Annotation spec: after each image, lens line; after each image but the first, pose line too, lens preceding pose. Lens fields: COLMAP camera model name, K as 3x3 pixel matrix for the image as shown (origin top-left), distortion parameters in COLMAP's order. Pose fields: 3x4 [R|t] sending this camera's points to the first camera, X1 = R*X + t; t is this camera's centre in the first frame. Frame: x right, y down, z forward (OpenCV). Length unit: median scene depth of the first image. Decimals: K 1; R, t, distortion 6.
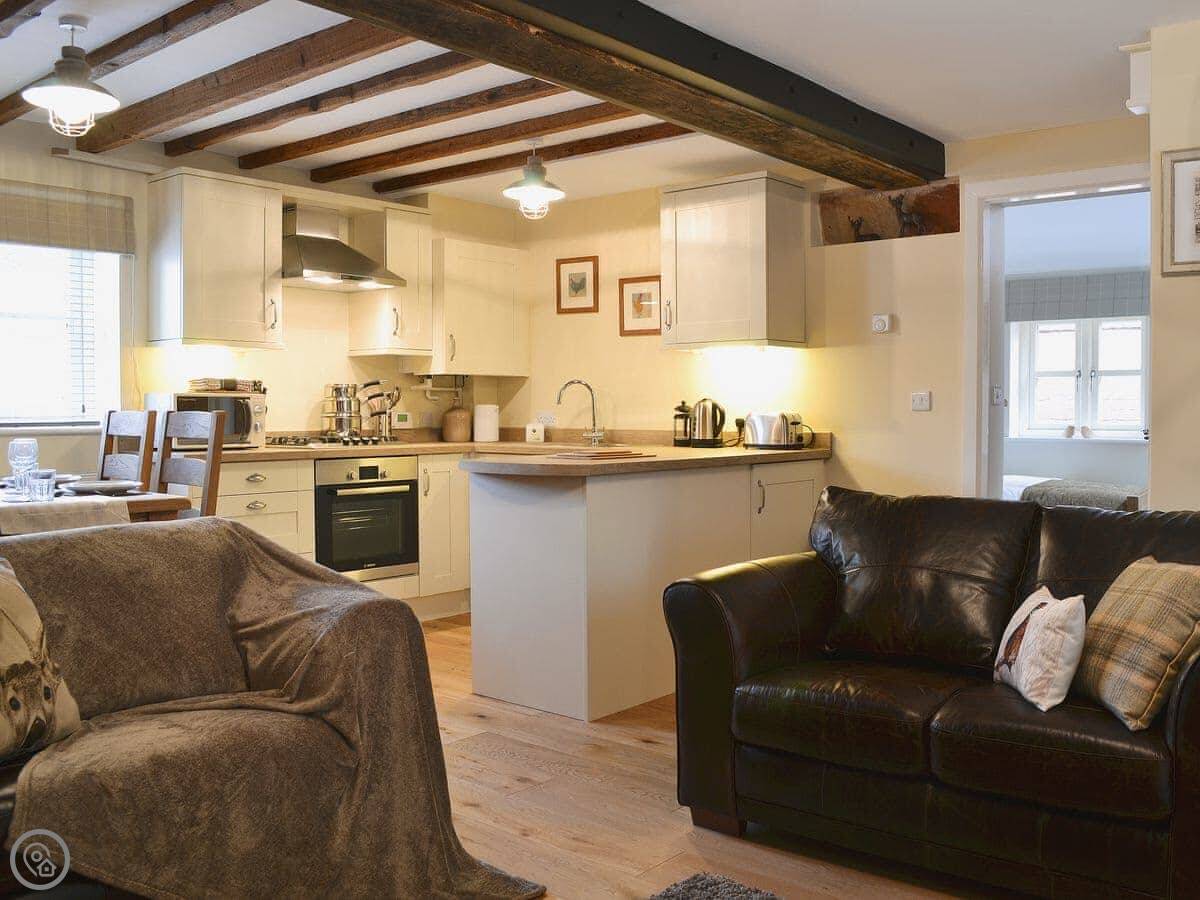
lens RADIAL K [[1124.4, 0, 610.5], [0, 1124.4, 454.2], [0, 0, 1]] dist [-0.086993, 0.000000]
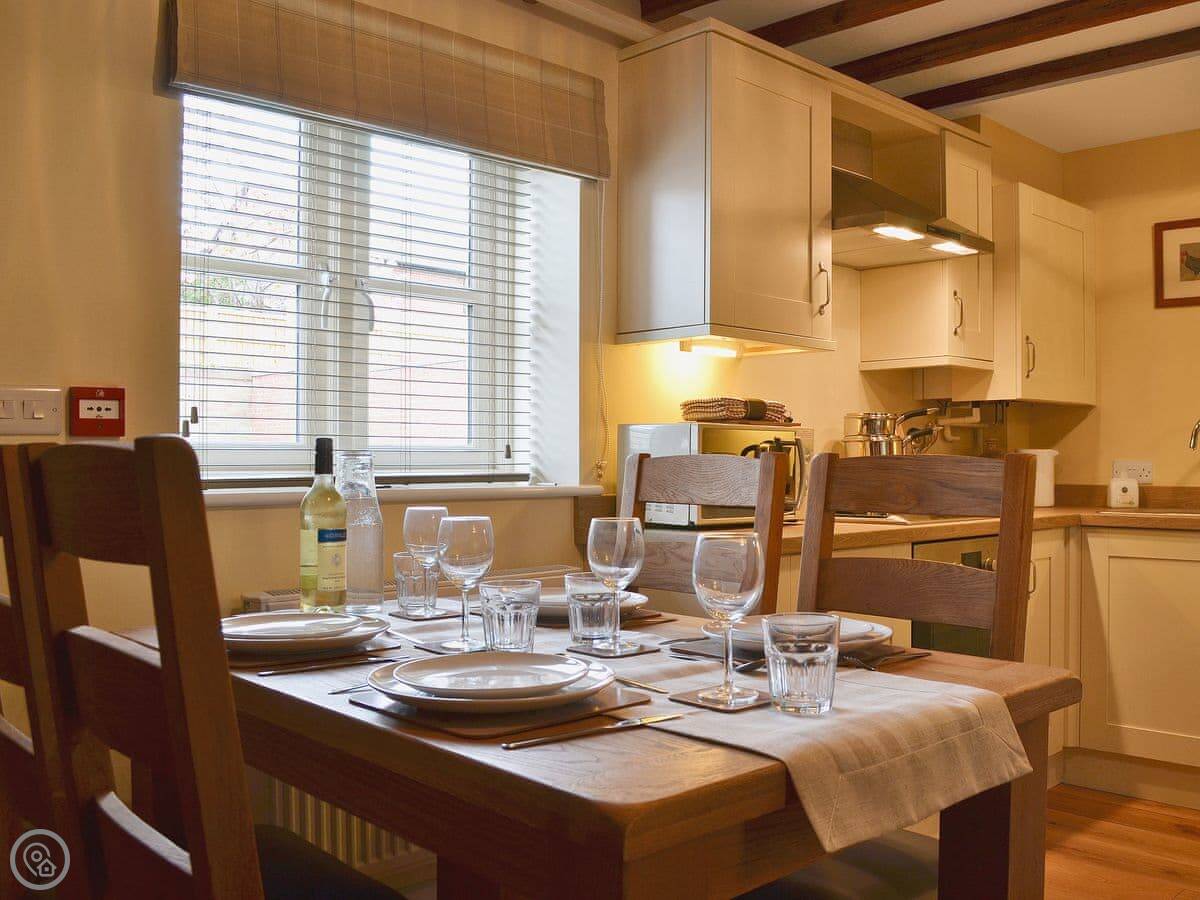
lens RADIAL K [[1124.4, 0, 599.5], [0, 1124.4, 445.6], [0, 0, 1]] dist [-0.086993, 0.000000]
pose [[0.996255, -0.001784, -0.086450, -0.338257], [-0.003083, 0.998419, -0.056130, -0.010844], [0.086413, 0.056186, 0.994674, 0.382975]]
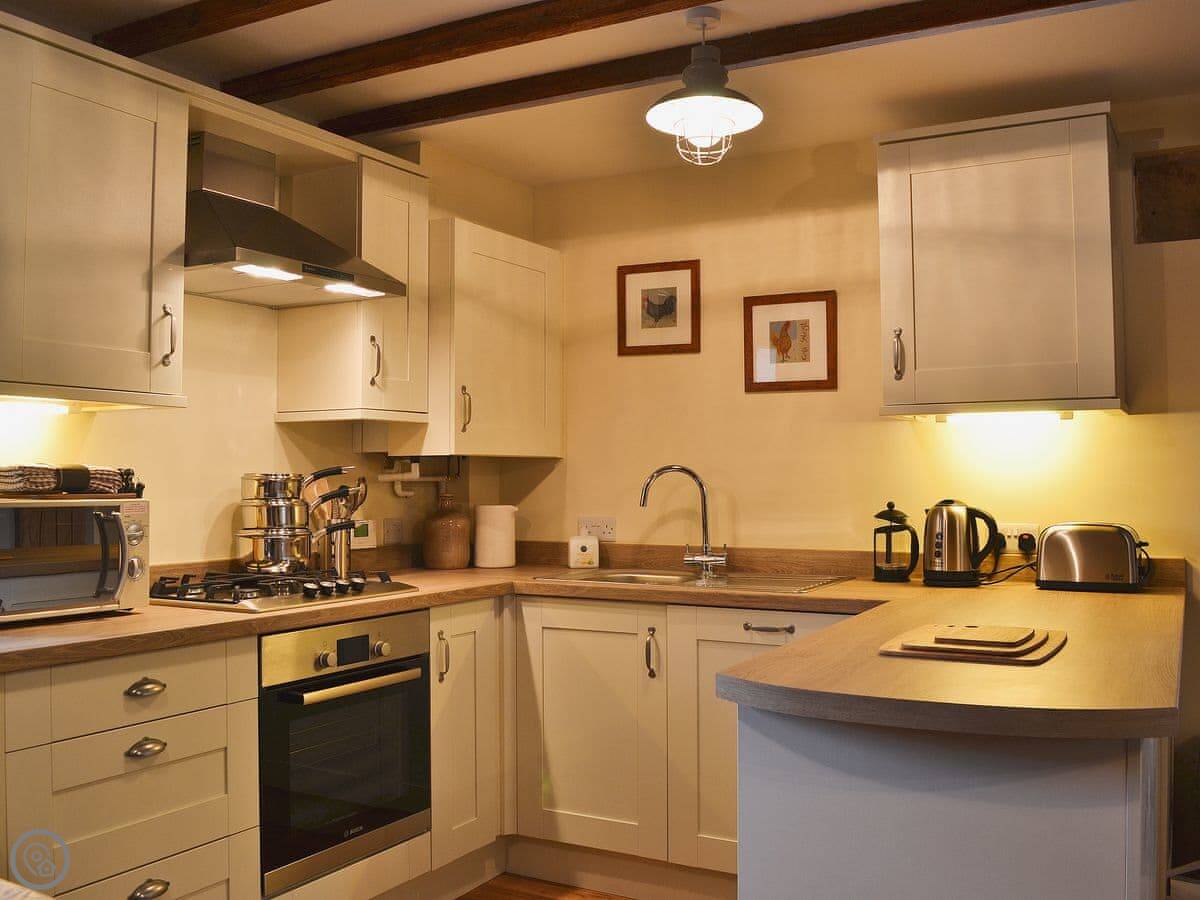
lens RADIAL K [[1124.4, 0, 593.8], [0, 1124.4, 440.1], [0, 0, 1]] dist [-0.086993, 0.000000]
pose [[0.980179, 0.001853, 0.198103, -0.197349], [0.012564, 0.997362, -0.071492, -0.038966], [-0.197713, 0.072563, 0.977570, 0.446601]]
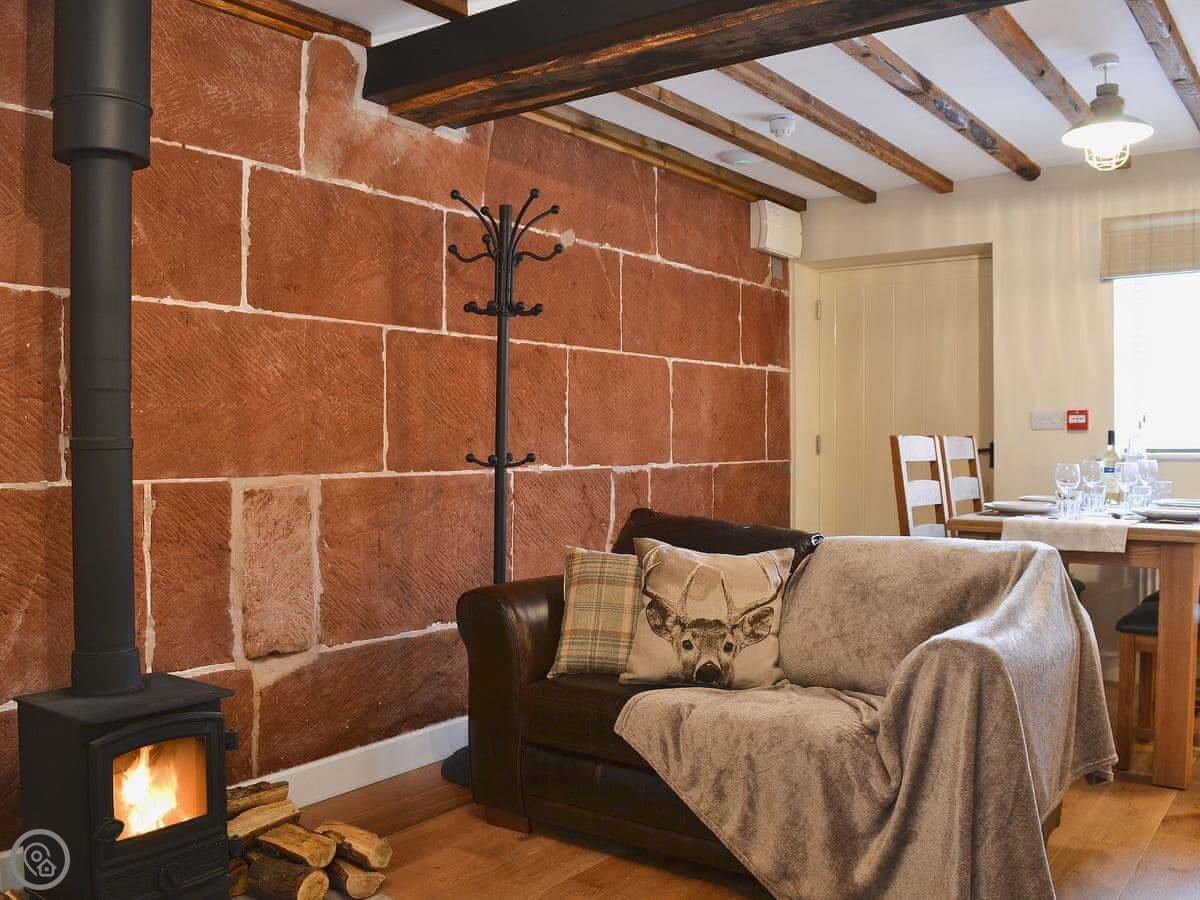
lens RADIAL K [[1124.4, 0, 600.9], [0, 1124.4, 450.6], [0, 0, 1]] dist [-0.086993, 0.000000]
pose [[0.092394, 0.011523, -0.995656, 0.305138], [-0.039505, 0.999188, 0.007898, -0.008886], [0.994939, 0.038603, 0.092774, 0.266278]]
